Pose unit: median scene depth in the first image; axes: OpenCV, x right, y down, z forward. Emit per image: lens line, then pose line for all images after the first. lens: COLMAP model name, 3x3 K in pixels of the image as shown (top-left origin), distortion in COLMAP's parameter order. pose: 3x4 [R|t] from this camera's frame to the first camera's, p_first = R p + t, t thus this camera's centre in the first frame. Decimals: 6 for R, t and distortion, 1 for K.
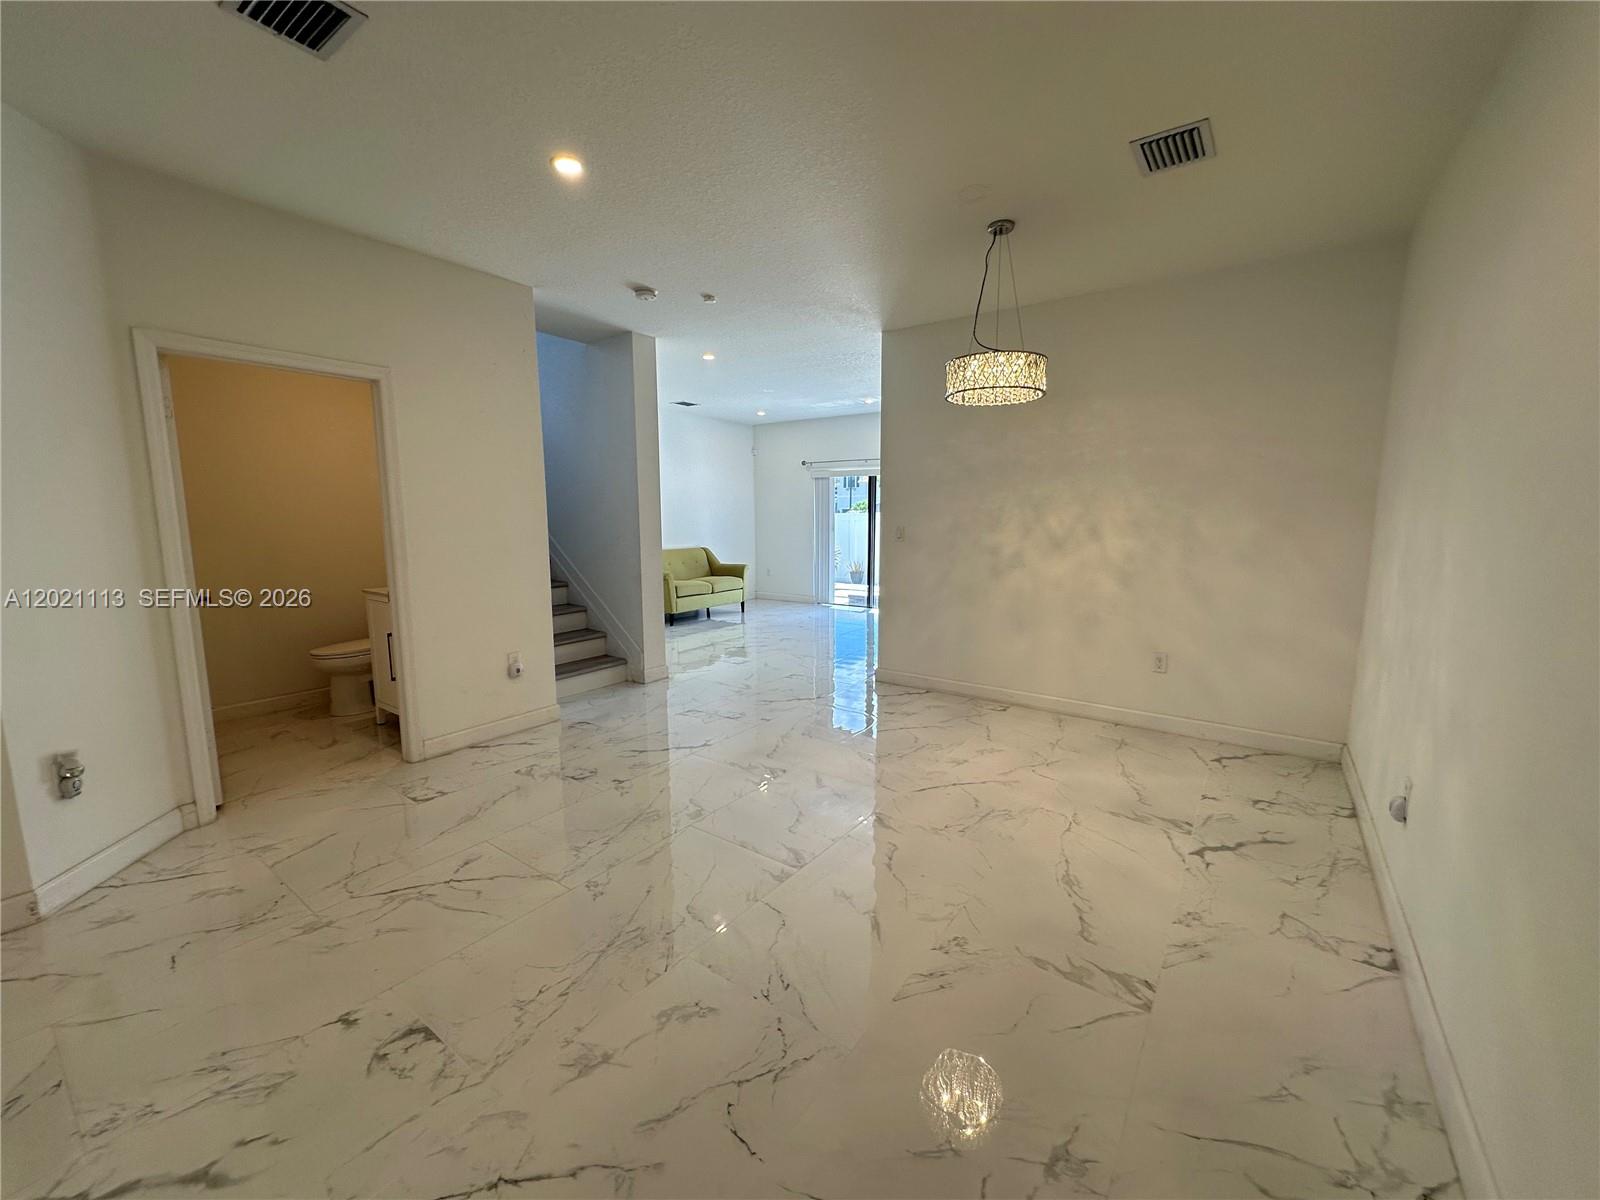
lens RADIAL K [[643.3, 0, 800.0], [0, 643.3, 600.0], [0, 0, 1]] dist [0.001402, 0.000204]
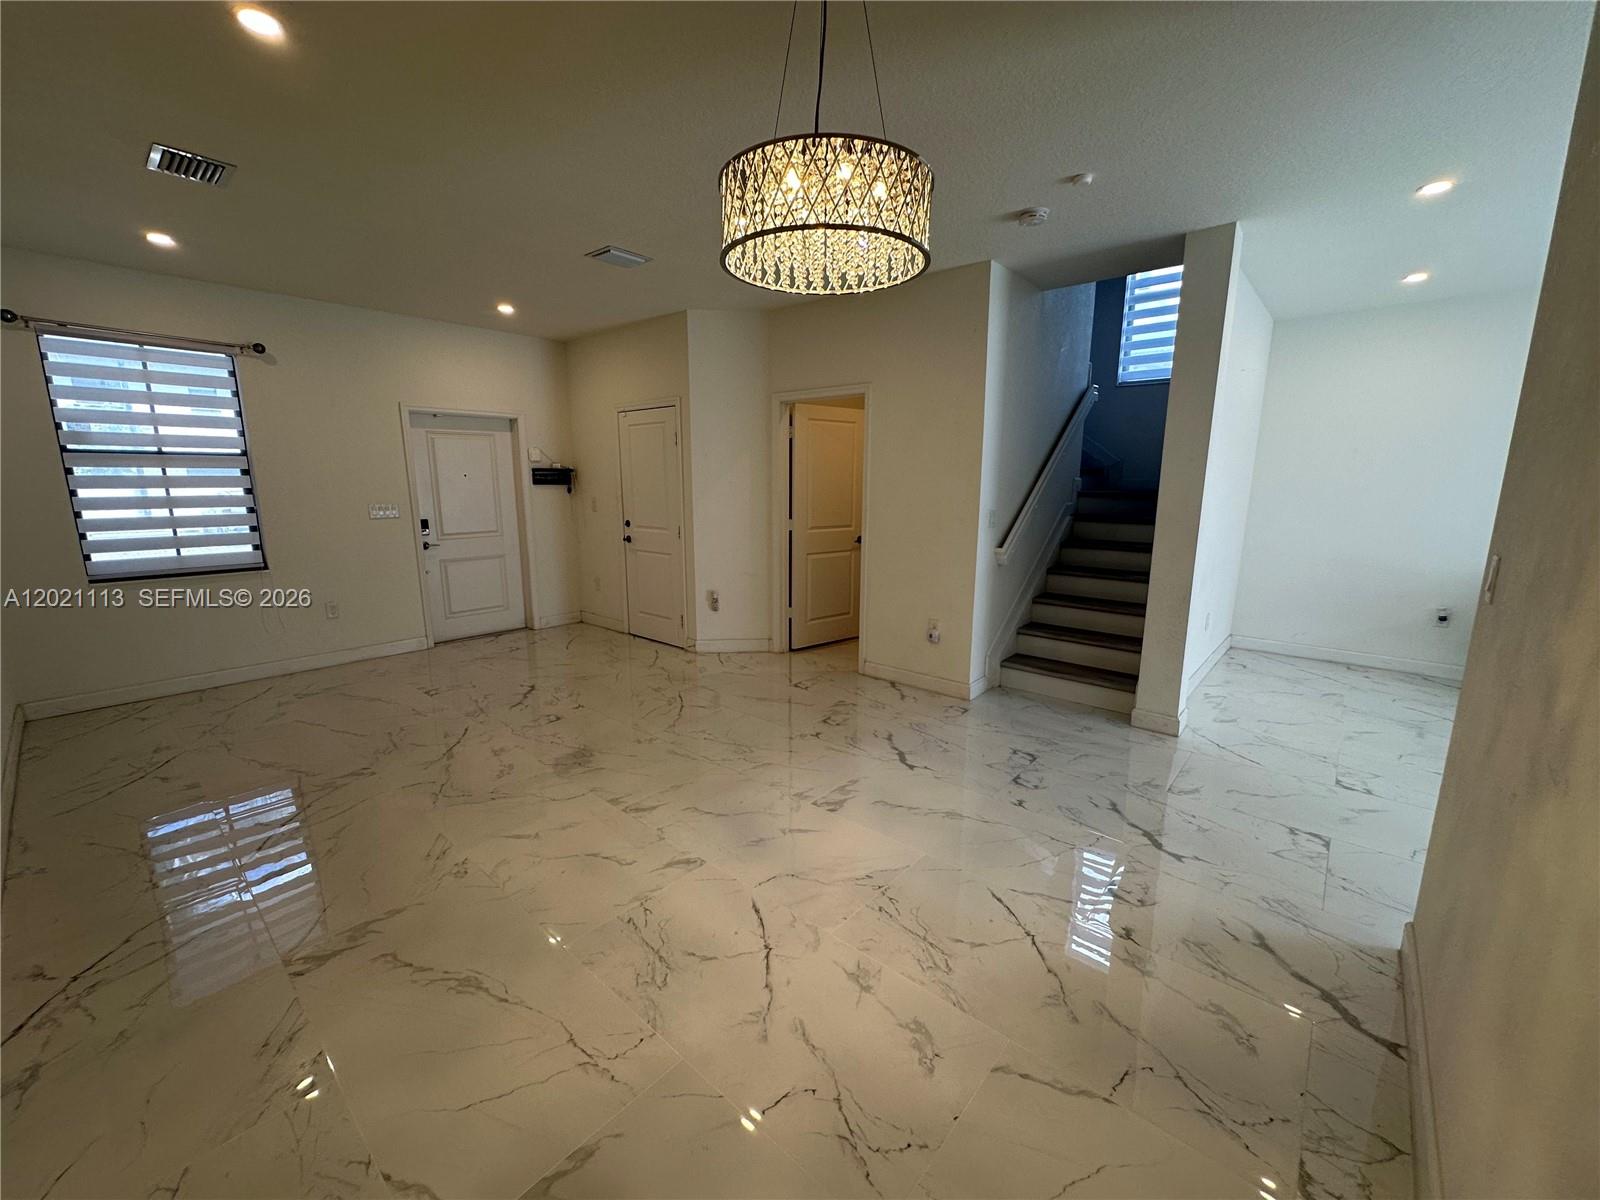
lens RADIAL K [[634.1, 0, 796.9], [0, 634.1, 608.4], [0, 0, 1]] dist [-0.001070, -0.000005]
pose [[-0.094596, 0.201780, -0.974852, 0.680950], [-0.136957, 0.967294, 0.213506, -0.147643], [0.986050, 0.153710, -0.063867, 0.898514]]
